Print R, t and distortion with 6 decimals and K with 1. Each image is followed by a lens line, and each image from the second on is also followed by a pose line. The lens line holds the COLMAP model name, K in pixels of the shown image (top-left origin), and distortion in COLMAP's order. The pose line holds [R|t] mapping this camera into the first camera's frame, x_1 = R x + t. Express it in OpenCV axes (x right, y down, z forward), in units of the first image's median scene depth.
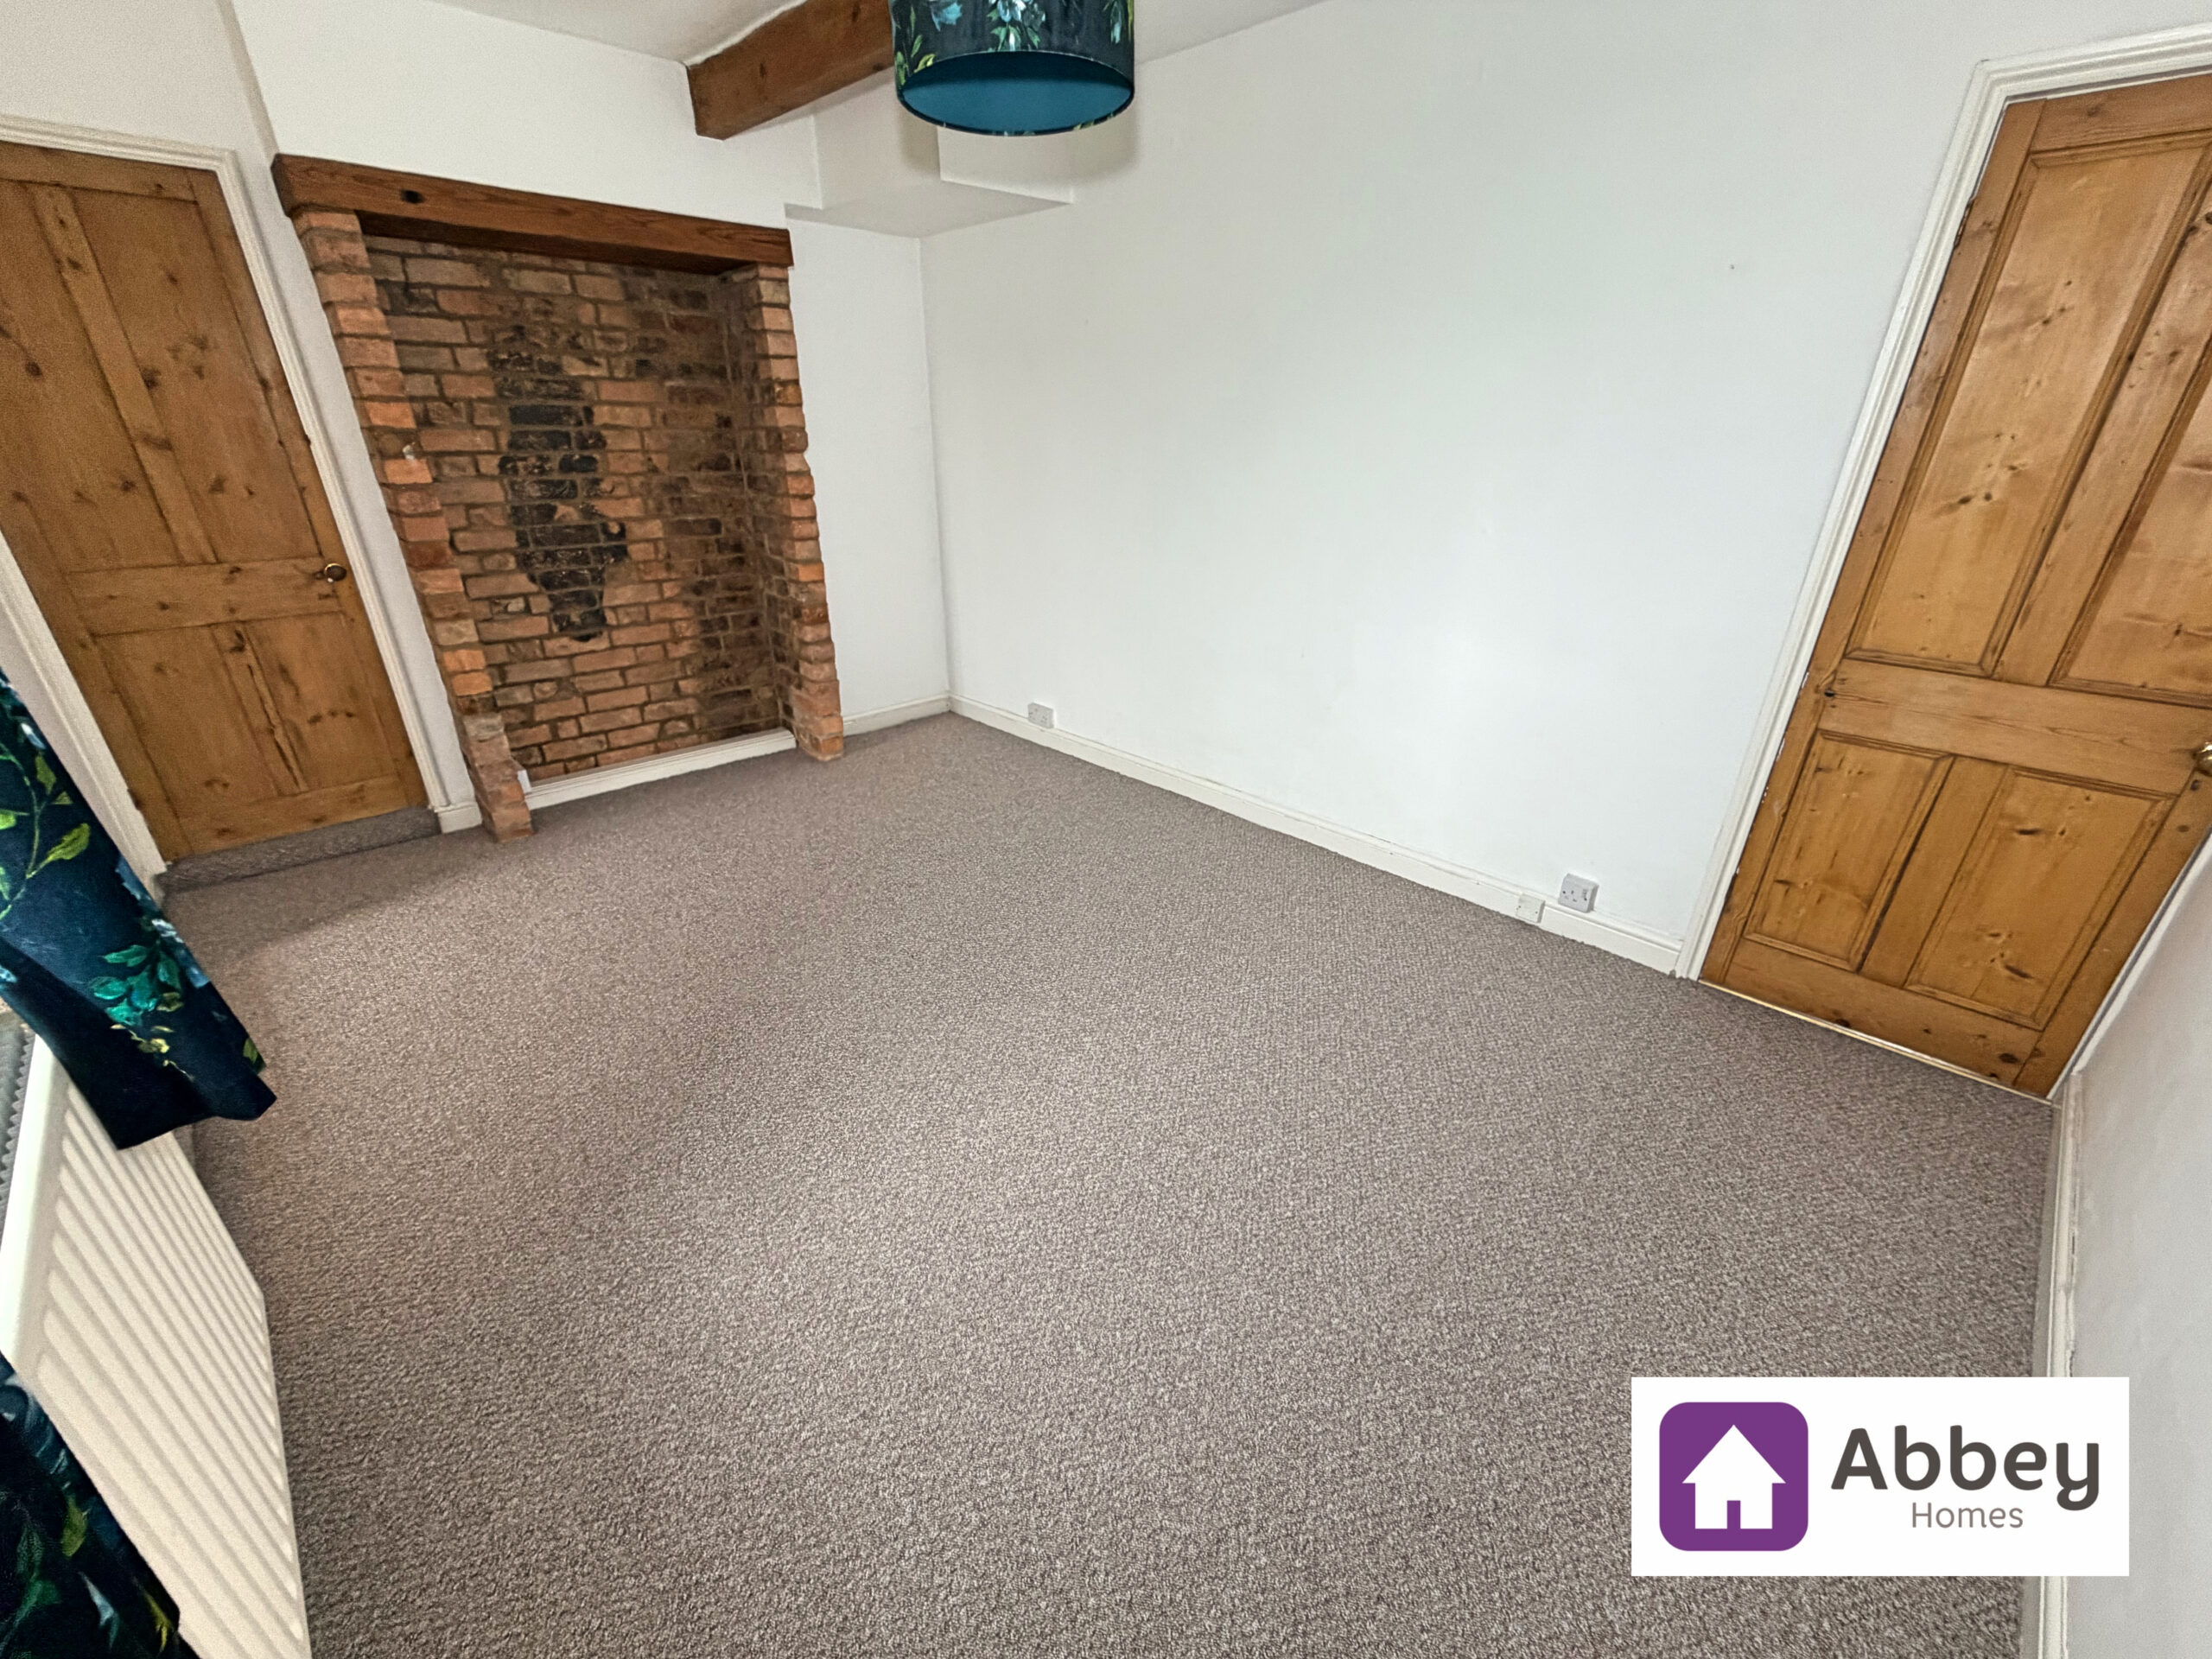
lens RADIAL K [[883.3, 0, 1098.4], [0, 883.3, 830.1], [0, 0, 1]] dist [0.002252, -0.000766]
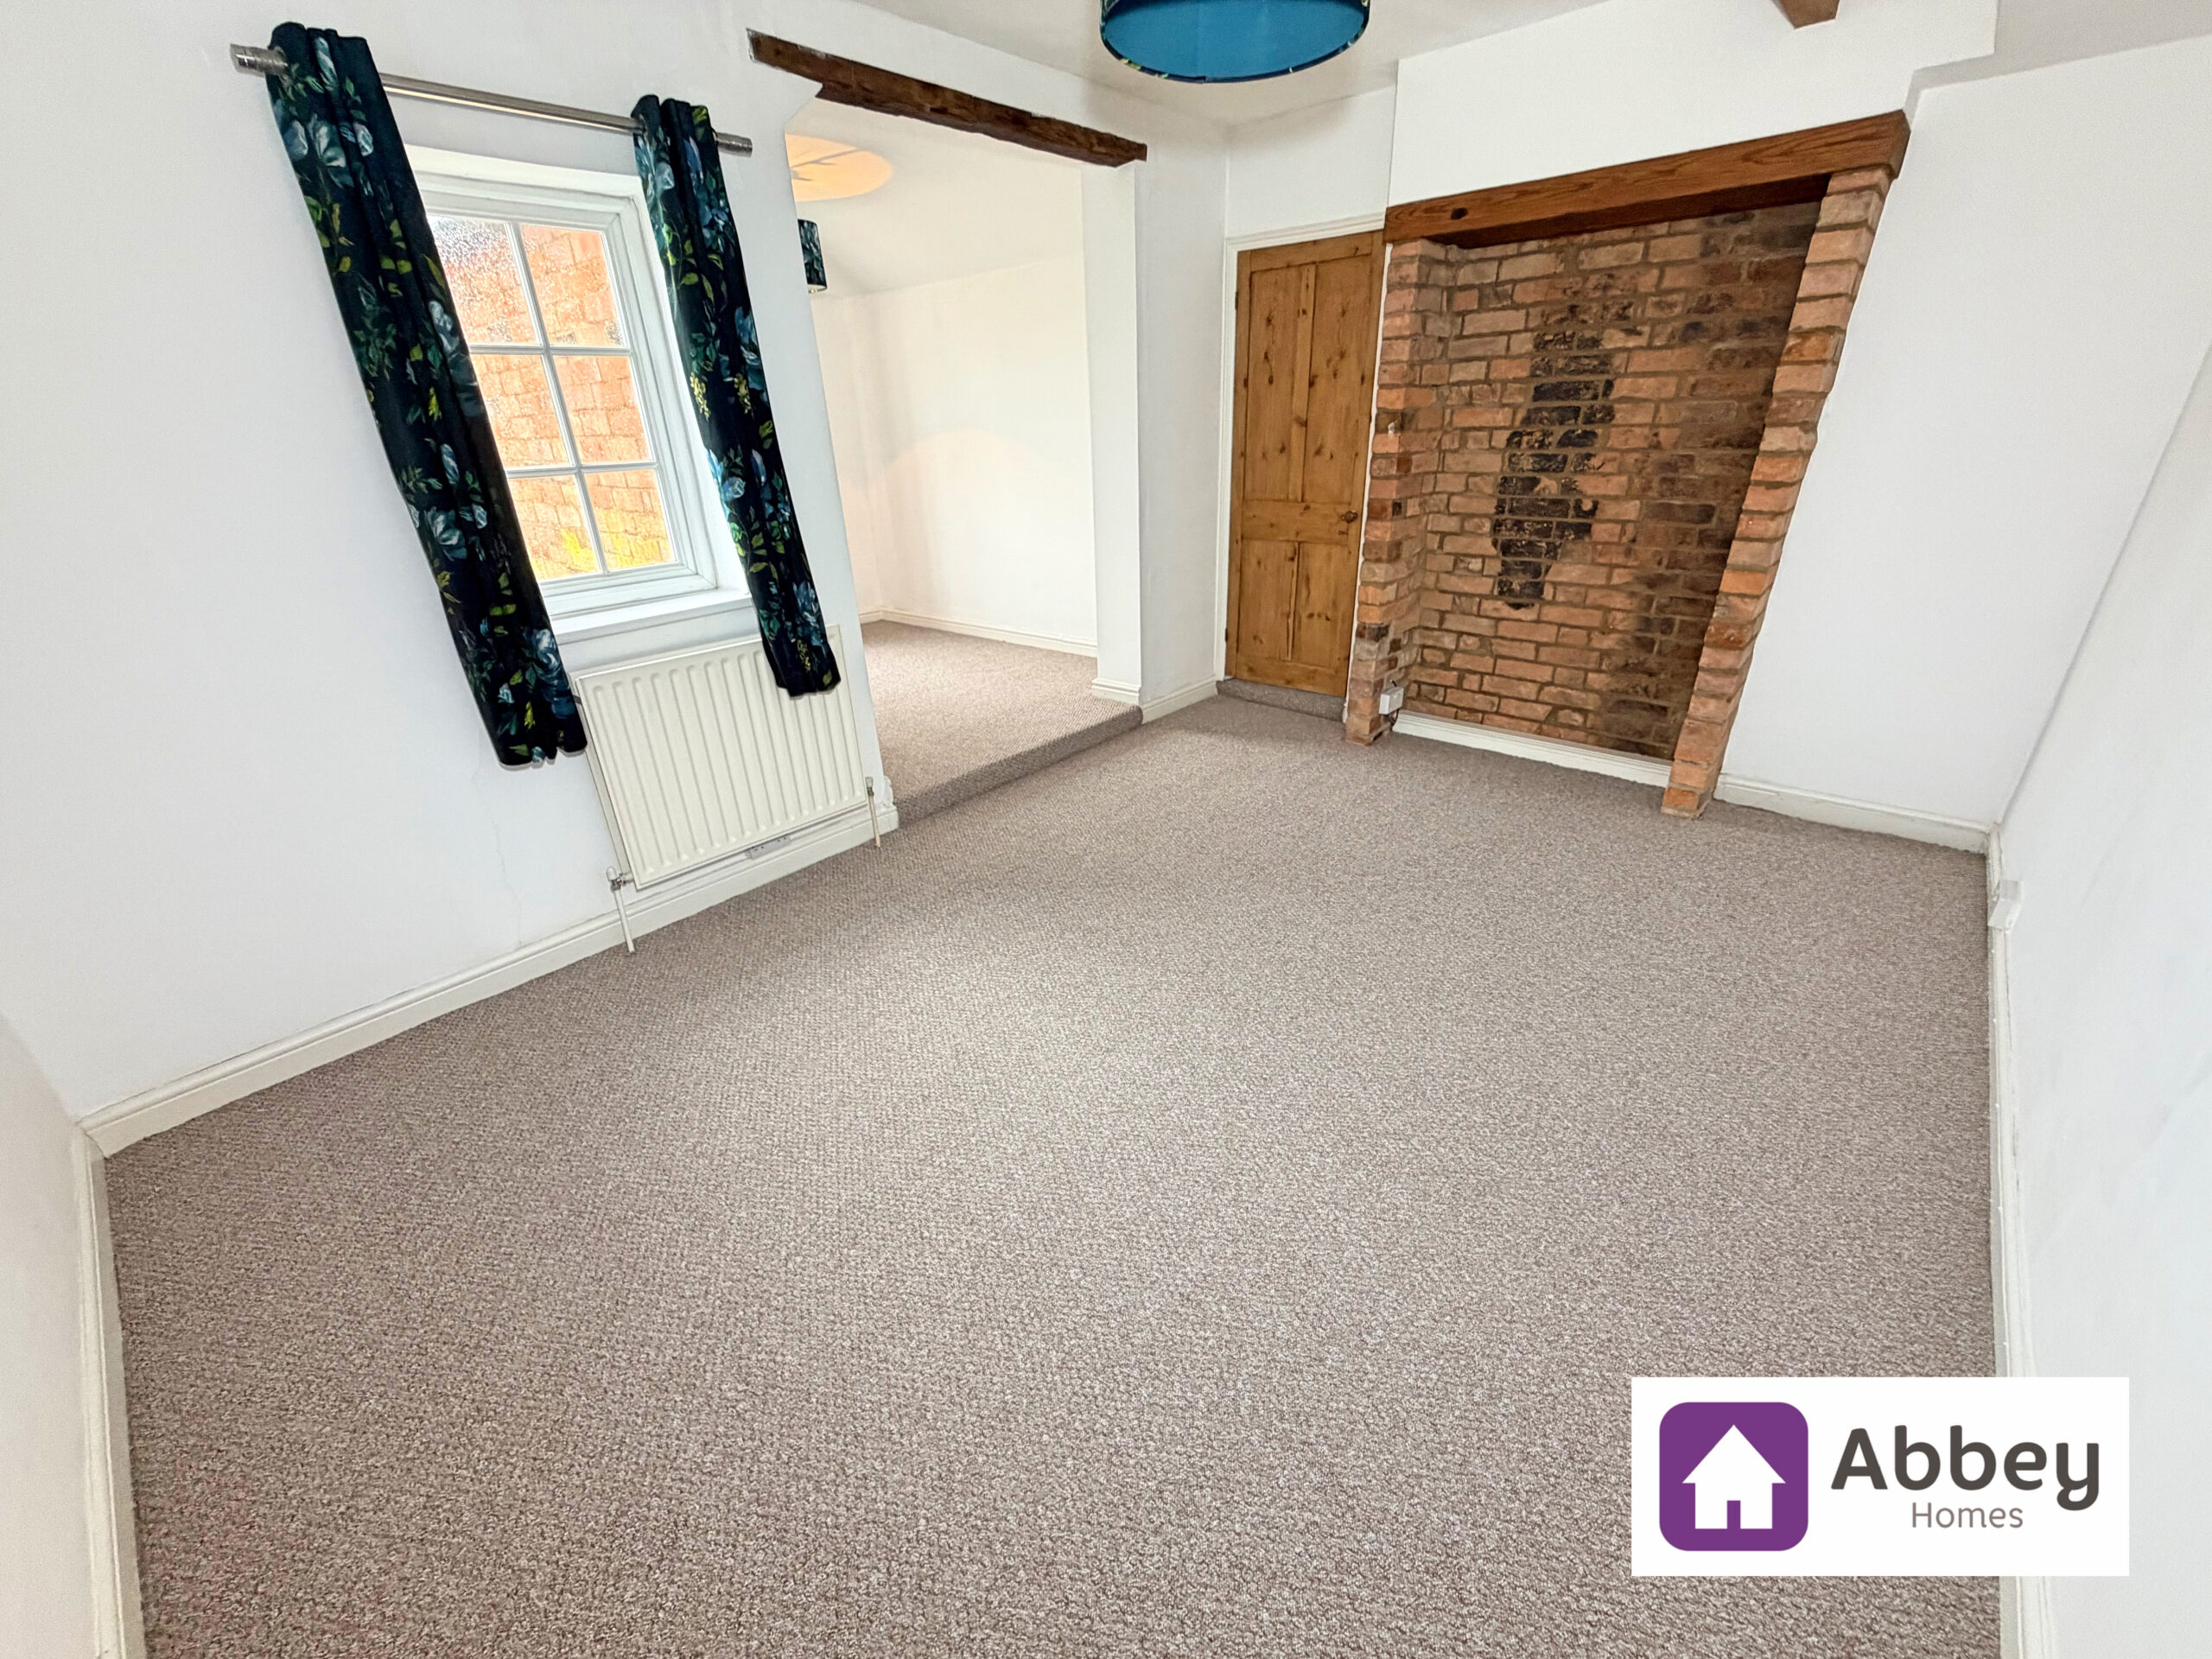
lens RADIAL K [[883.3, 0, 1098.4], [0, 883.3, 830.1], [0, 0, 1]] dist [0.002252, -0.000766]
pose [[0.064544, 0.411722, -0.909021, 0.467281], [-0.389222, 0.849162, 0.356974, -0.178192], [0.918880, 0.330770, 0.215060, 0.418819]]
